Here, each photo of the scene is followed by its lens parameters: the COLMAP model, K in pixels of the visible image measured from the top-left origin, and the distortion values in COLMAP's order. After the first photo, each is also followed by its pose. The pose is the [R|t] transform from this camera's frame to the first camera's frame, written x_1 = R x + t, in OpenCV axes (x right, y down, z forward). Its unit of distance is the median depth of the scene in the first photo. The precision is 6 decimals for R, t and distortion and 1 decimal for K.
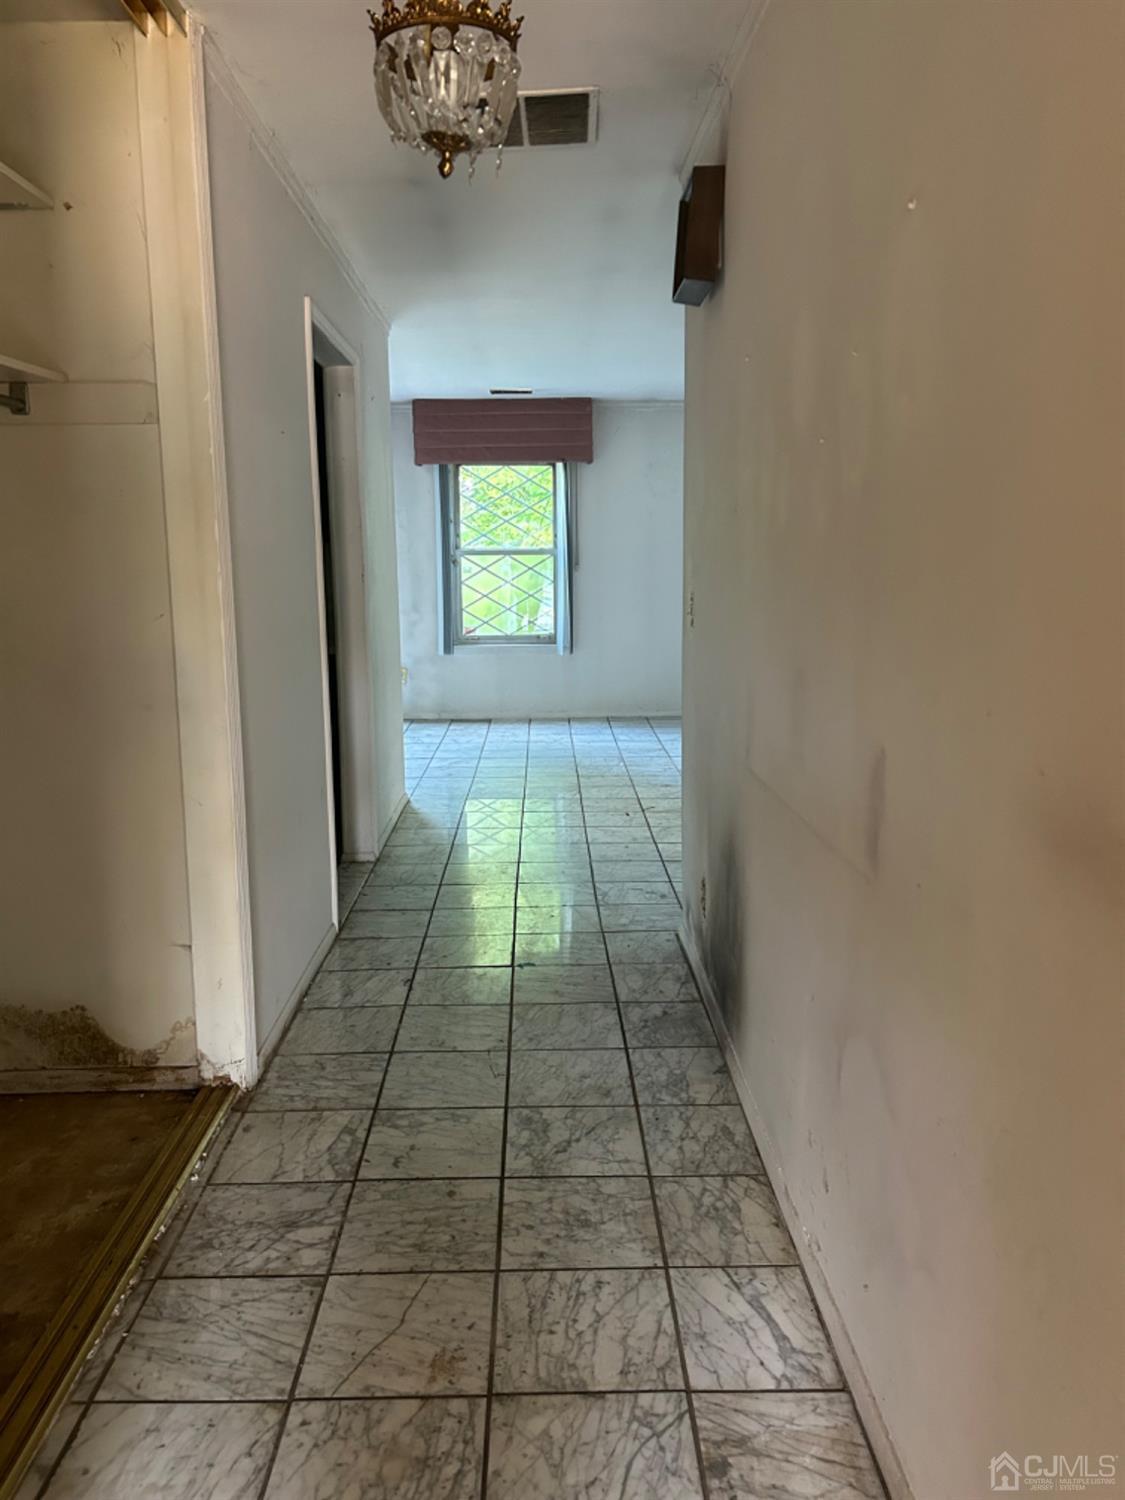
lens RADIAL K [[1131.5, 0, 557.5], [0, 1131.5, 759.4], [0, 0, 1]] dist [0.028789, -0.009538]
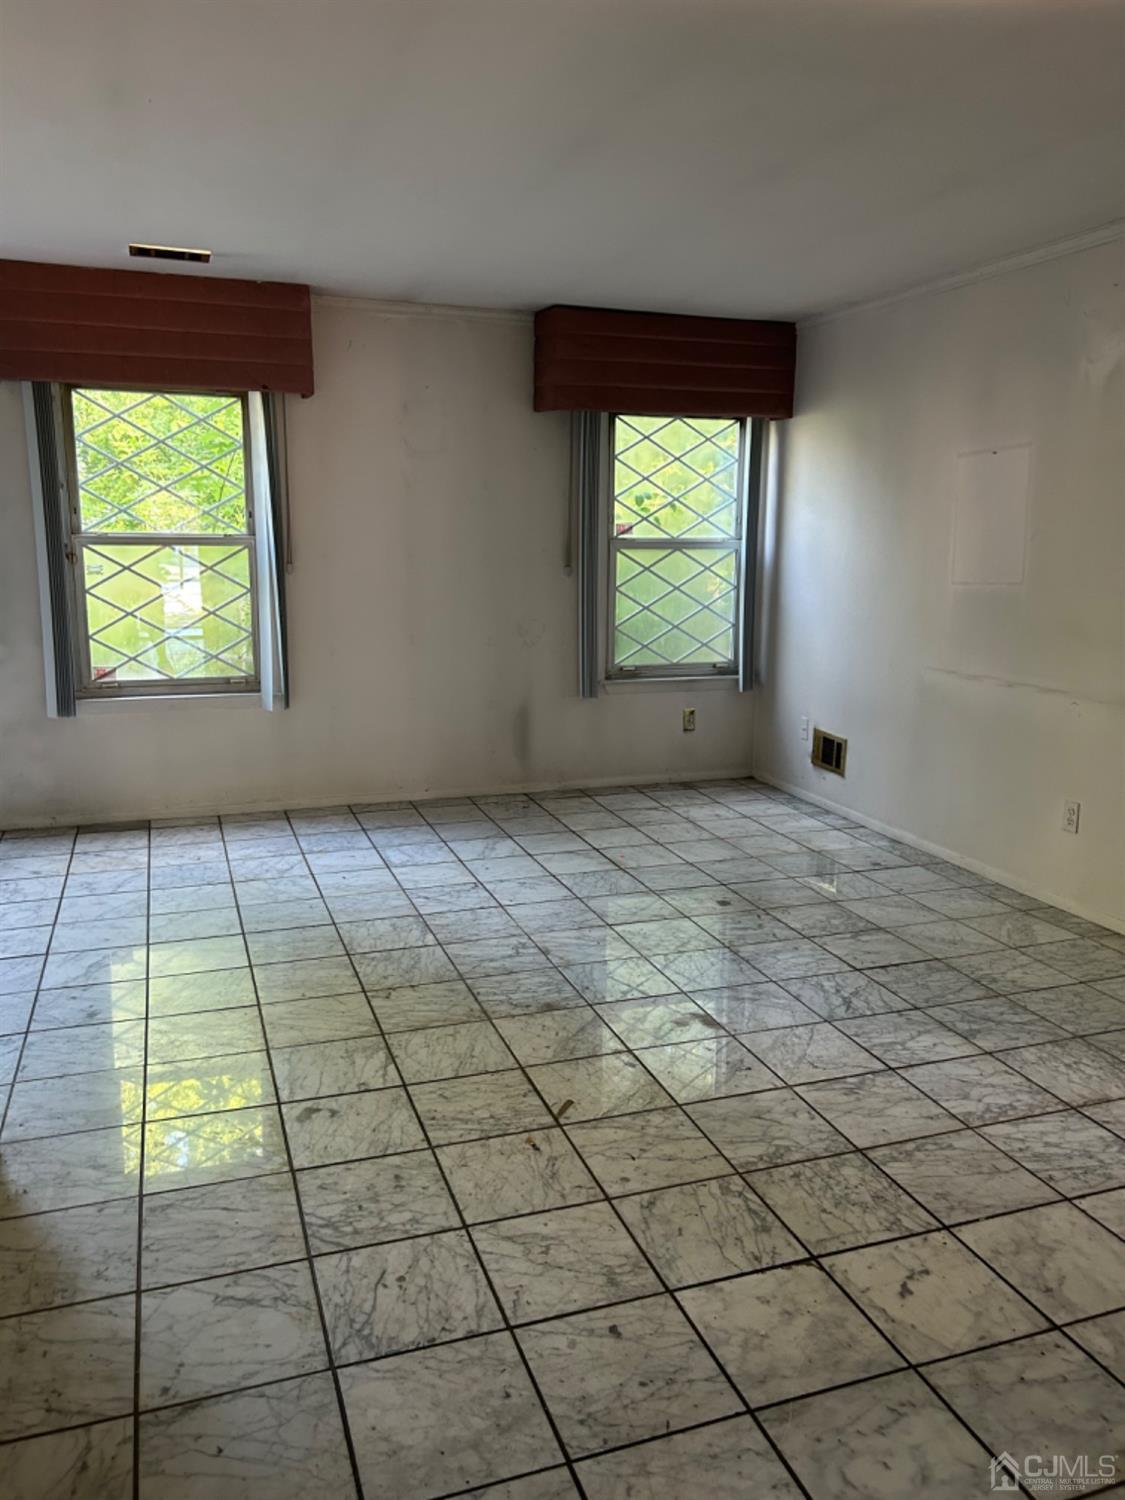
lens RADIAL K [[1131.5, 0, 574.4], [0, 1131.5, 737.5], [0, 0, 1]] dist [0.028789, -0.009538]
pose [[0.946158, -0.042392, 0.320917, -0.037970], [0.044066, 0.999027, 0.002047, -0.071545], [-0.320691, 0.012205, 0.947105, 0.368513]]
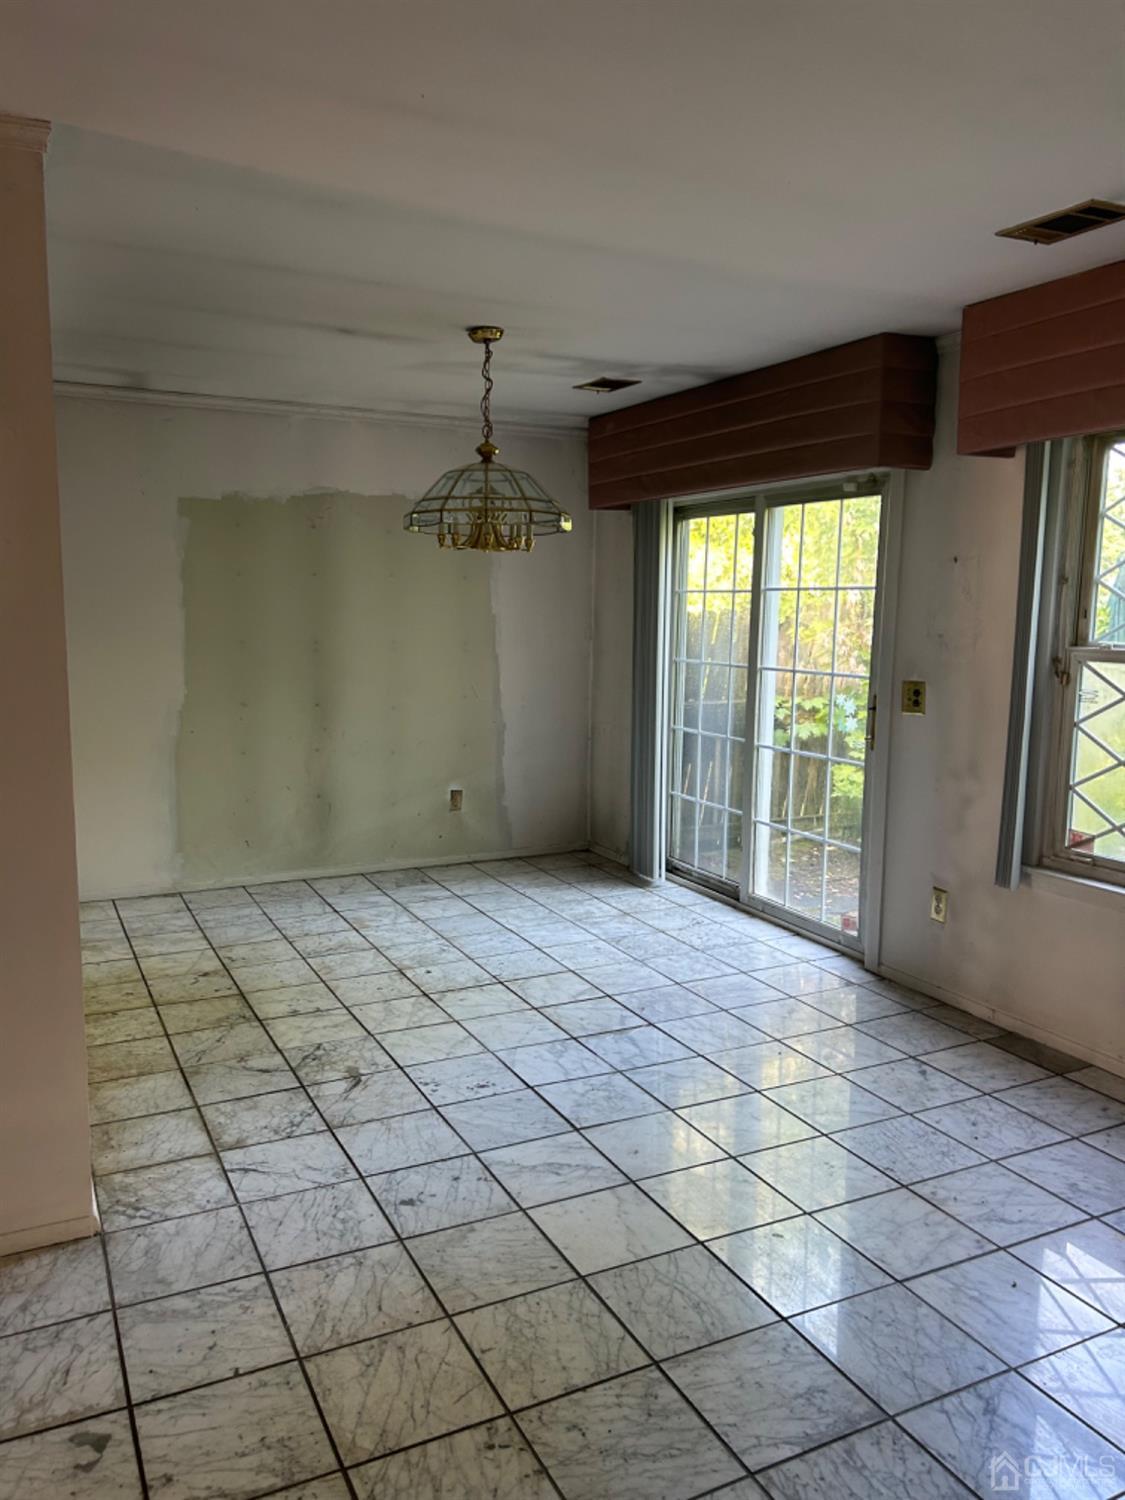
lens RADIAL K [[1131.5, 0, 558.6], [0, 1131.5, 758.1], [0, 0, 1]] dist [0.028789, -0.009538]
pose [[0.412595, 0.132125, -0.901281, 0.219265], [-0.171353, 0.983019, 0.065664, -0.139780], [0.894653, 0.127345, 0.428229, 0.654028]]
